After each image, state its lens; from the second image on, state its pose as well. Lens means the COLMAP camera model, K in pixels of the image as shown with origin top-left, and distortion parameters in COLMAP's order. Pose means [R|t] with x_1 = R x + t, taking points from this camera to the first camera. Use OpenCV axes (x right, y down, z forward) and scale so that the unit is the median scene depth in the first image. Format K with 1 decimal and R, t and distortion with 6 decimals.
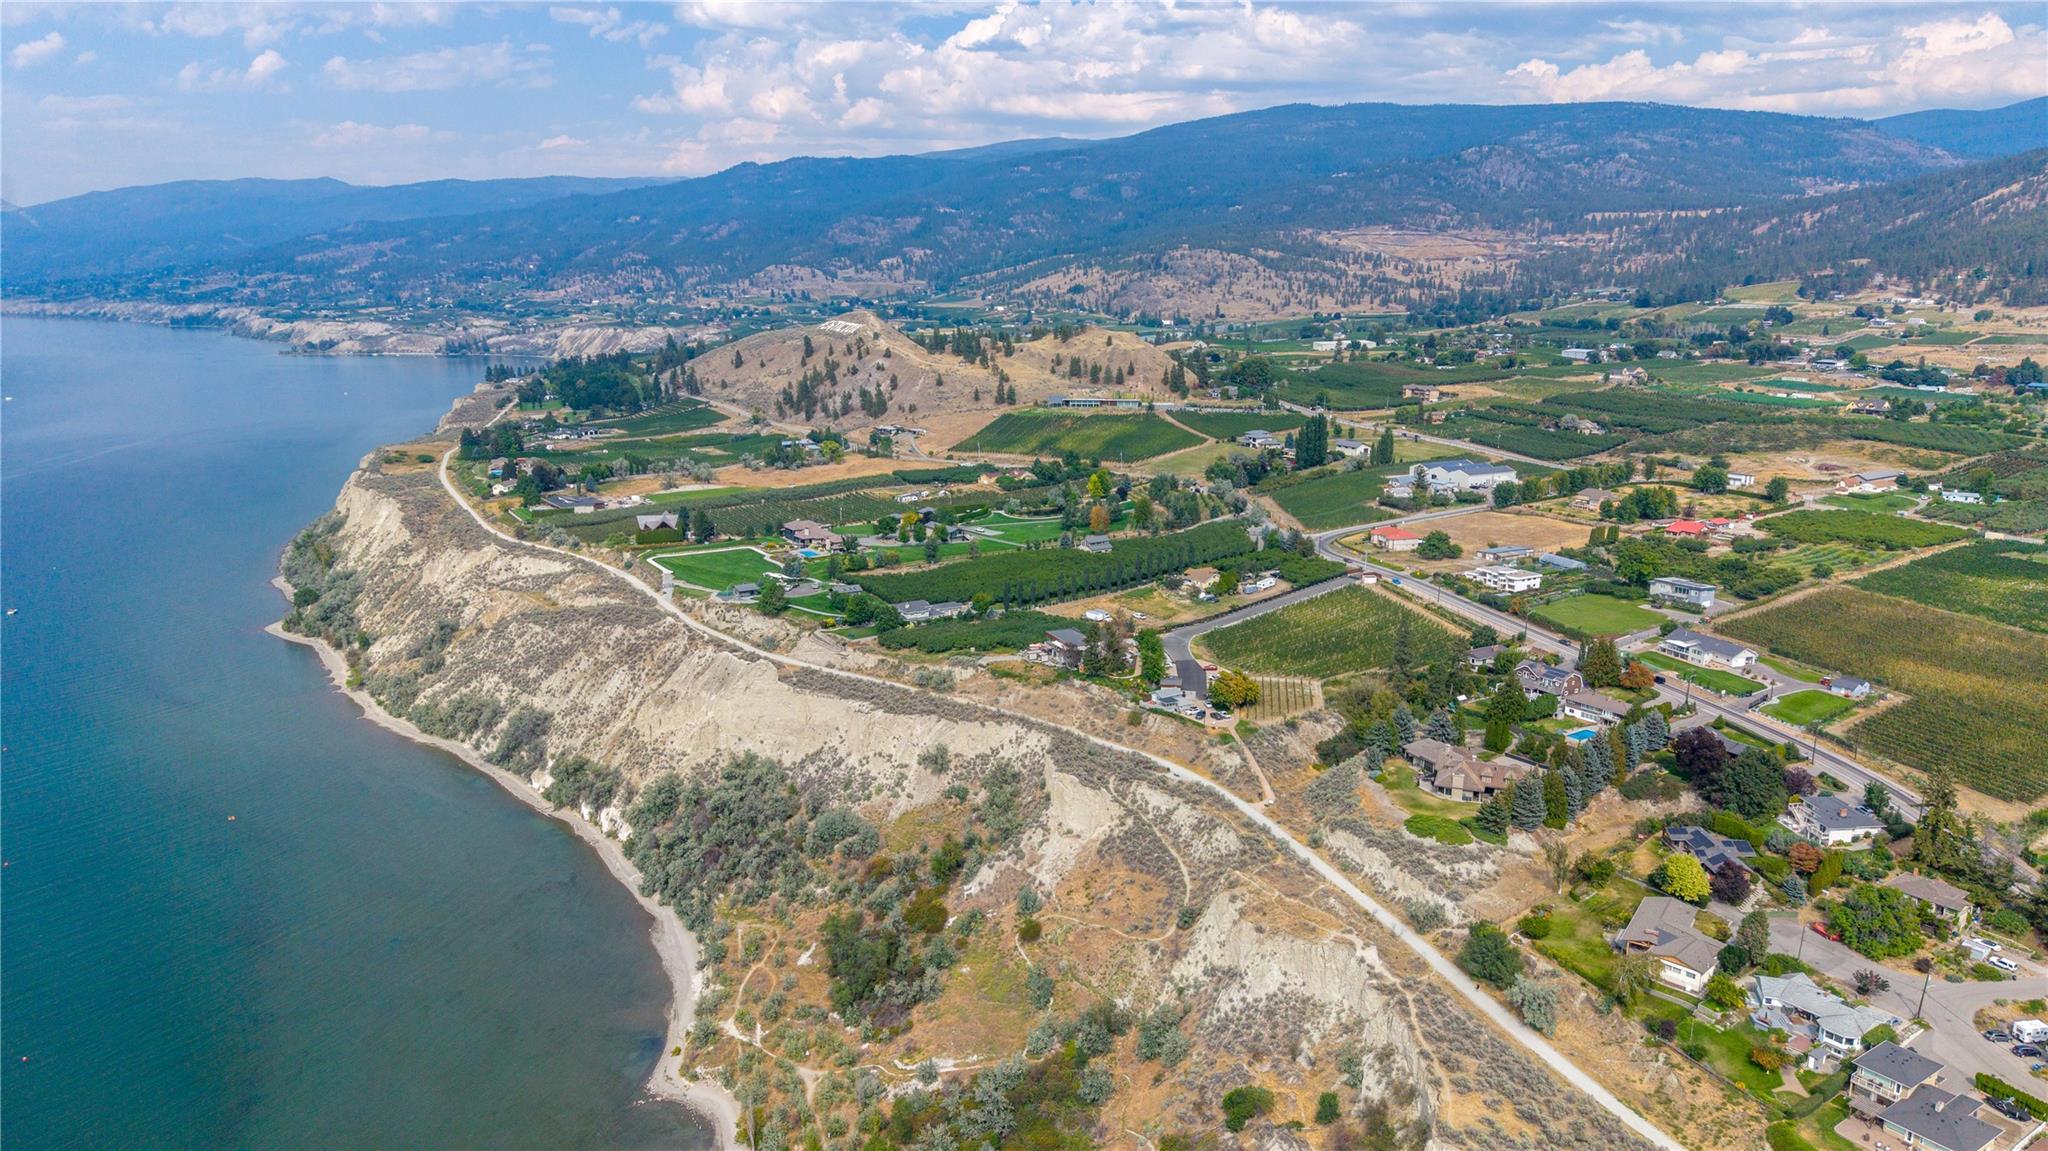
lens RADIAL K [[1351.5, 0, 1024.0], [0, 1351.5, 604.4], [0, 0, 1]] dist [0.067895, -0.085355]
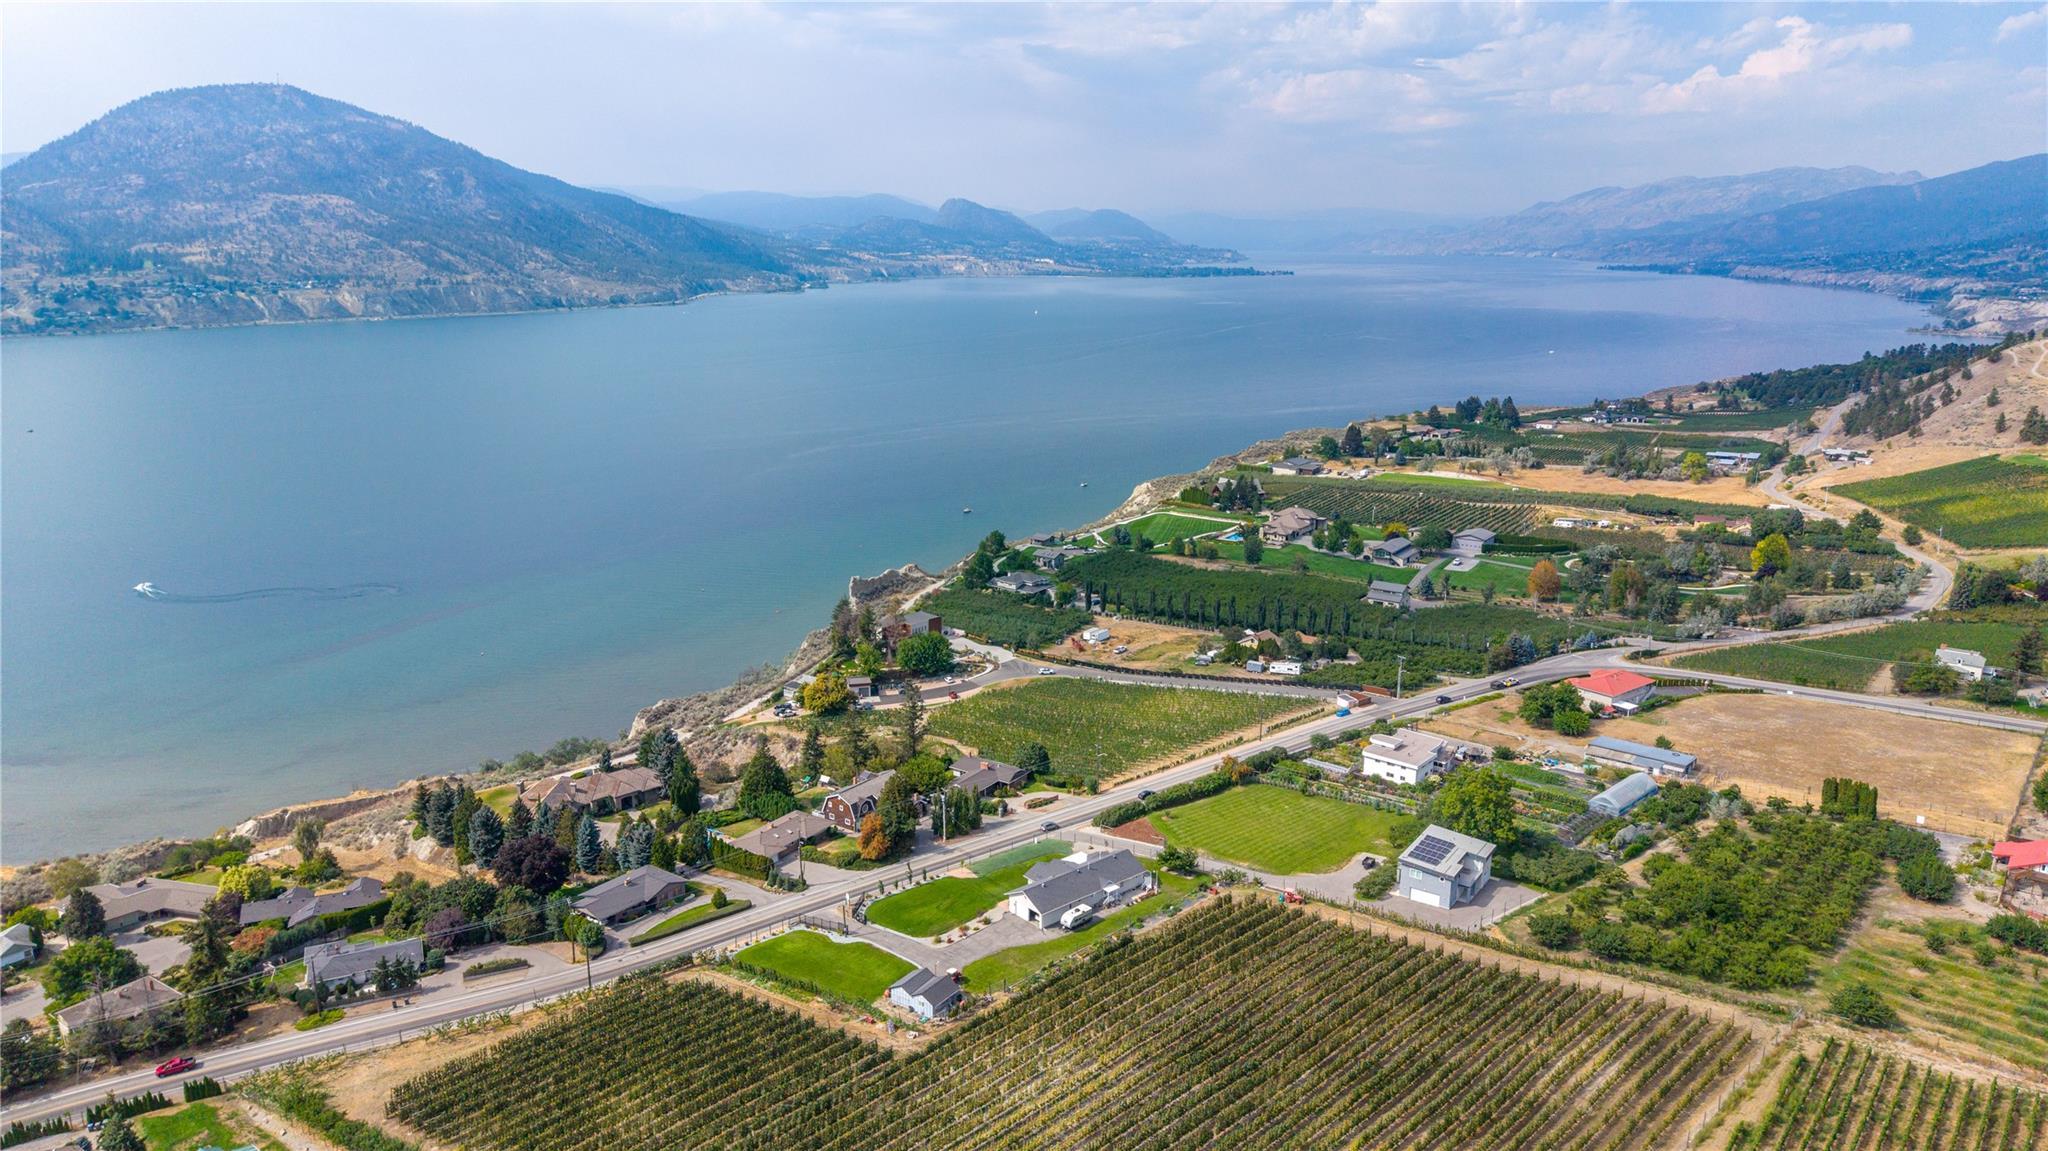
lens RADIAL K [[1363.9, 0, 1024.1], [0, 1363.9, 582.8], [0, 0, 1]] dist [0.038751, -0.044466]
pose [[0.360171, 0.225213, -0.905293, 0.375717], [-0.222743, 0.963115, 0.150979, -0.066803], [0.905904, 0.147269, 0.397051, 0.276018]]
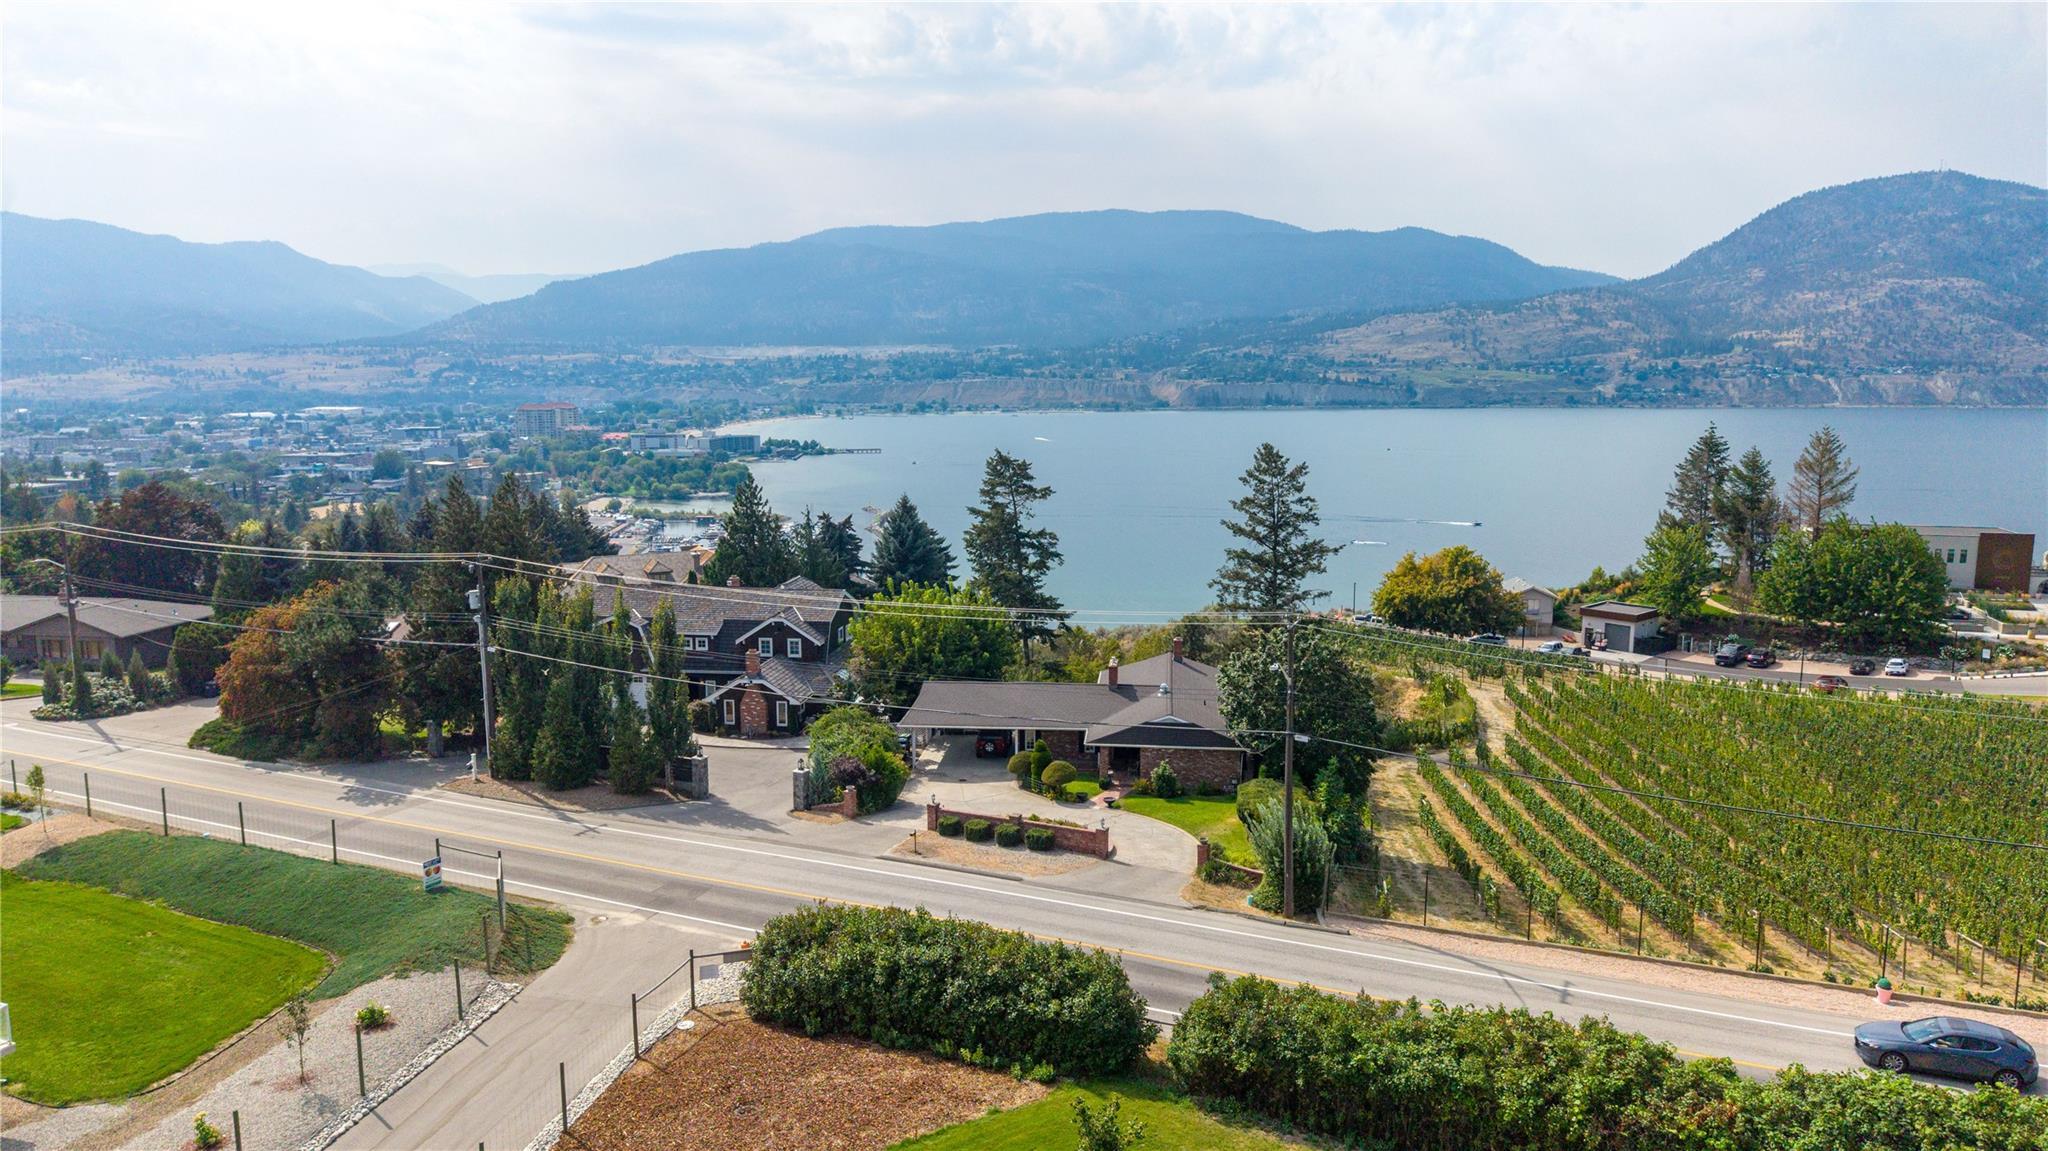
lens RADIAL K [[1363.9, 0, 1024.1], [0, 1363.9, 582.8], [0, 0, 1]] dist [0.038751, -0.044466]
pose [[-0.651569, 0.116922, -0.749525, 0.186511], [-0.180700, 0.935687, 0.303046, -0.012358], [0.736753, 0.332895, -0.588537, 0.418667]]
